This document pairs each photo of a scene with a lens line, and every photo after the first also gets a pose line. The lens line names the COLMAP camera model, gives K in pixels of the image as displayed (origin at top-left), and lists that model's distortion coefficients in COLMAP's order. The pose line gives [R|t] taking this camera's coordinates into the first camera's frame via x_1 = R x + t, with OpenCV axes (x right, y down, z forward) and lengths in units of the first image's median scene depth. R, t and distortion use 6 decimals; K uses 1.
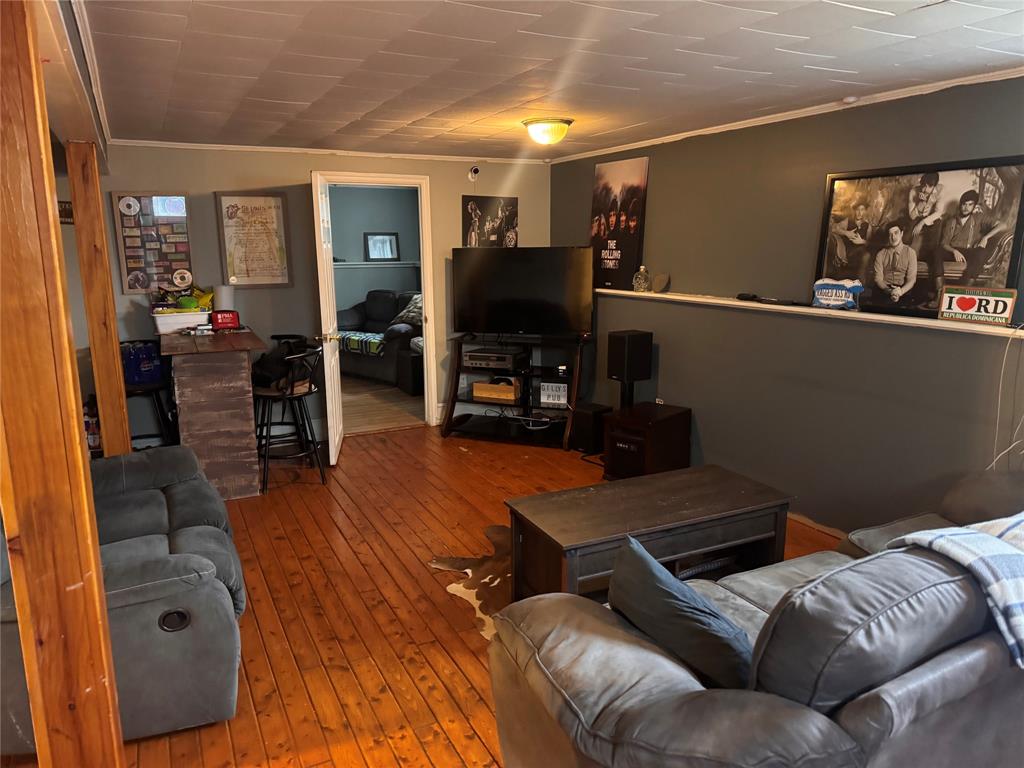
lens RADIAL K [[725.6, 0, 517.0], [0, 725.6, 382.4], [0, 0, 1]] dist [0.061024, -0.061751]
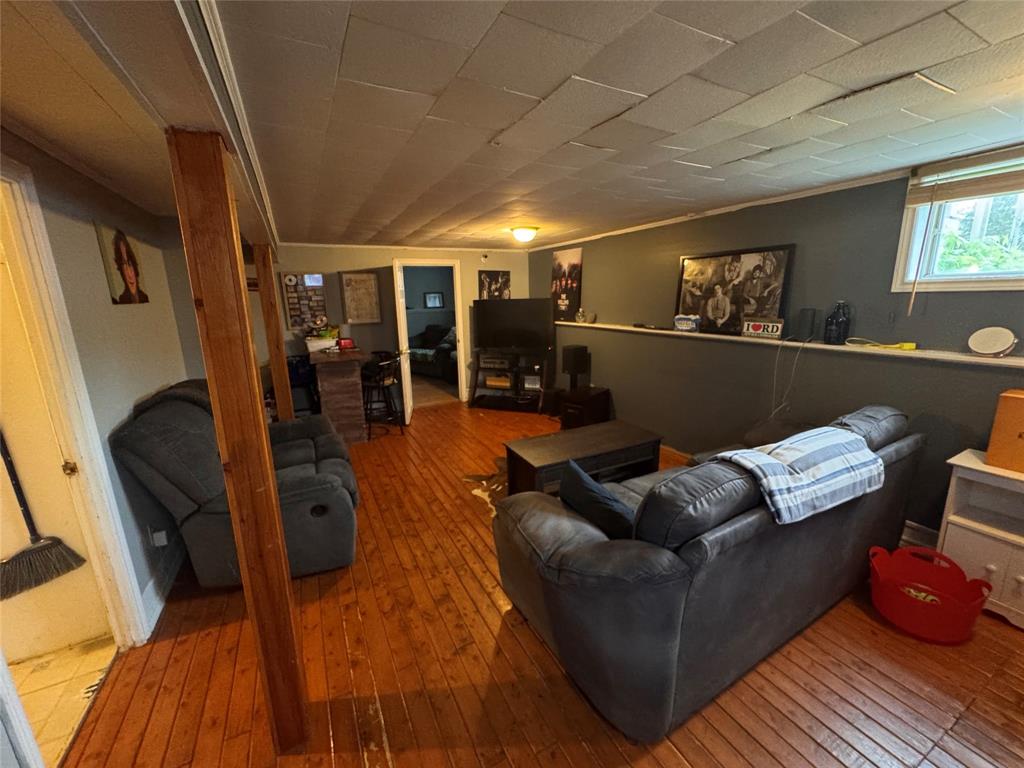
lens RADIAL K [[413.7, 0, 517.4], [0, 413.7, 380.9], [0, 0, 1]] dist [0.000136, 0.000764]
pose [[0.999796, -0.017624, 0.009845, 0.010634], [0.017515, 0.999784, 0.011145, 0.002601], [-0.010039, -0.010970, 0.999889, -0.010336]]
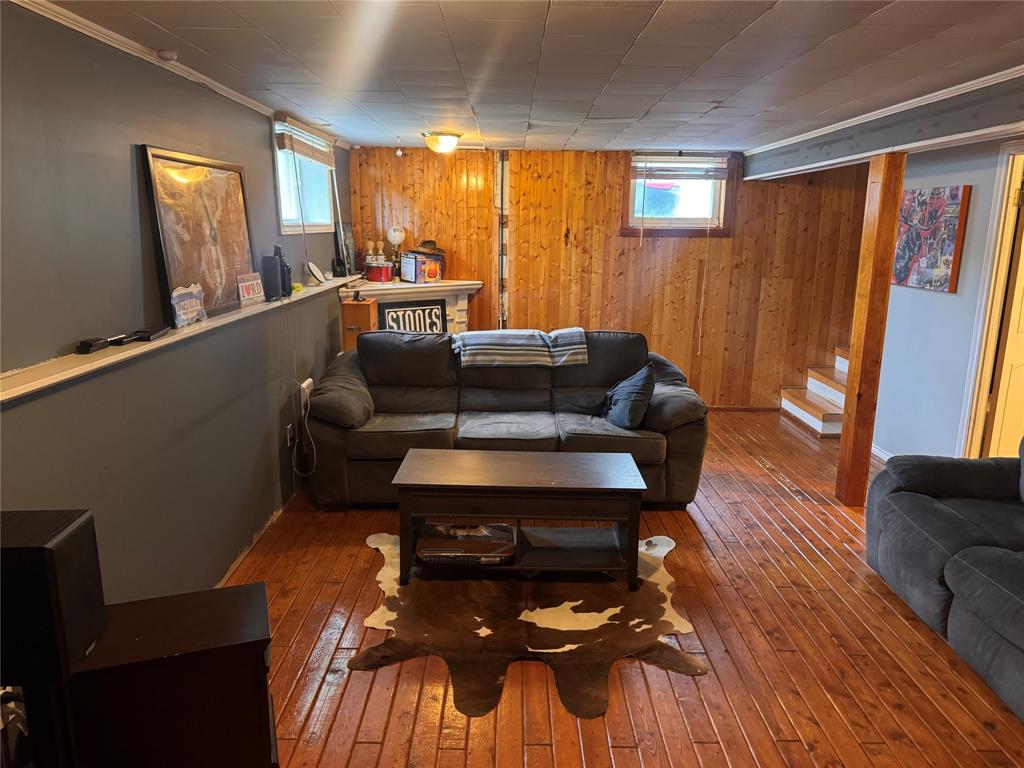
lens RADIAL K [[725.6, 0, 513.1], [0, 725.6, 389.5], [0, 0, 1]] dist [0.061024, -0.061751]
pose [[-0.891576, -0.099425, 0.441821, -0.273104], [0.088091, 0.918893, 0.384547, -0.358109], [-0.444220, 0.381773, -0.810505, 1.755901]]
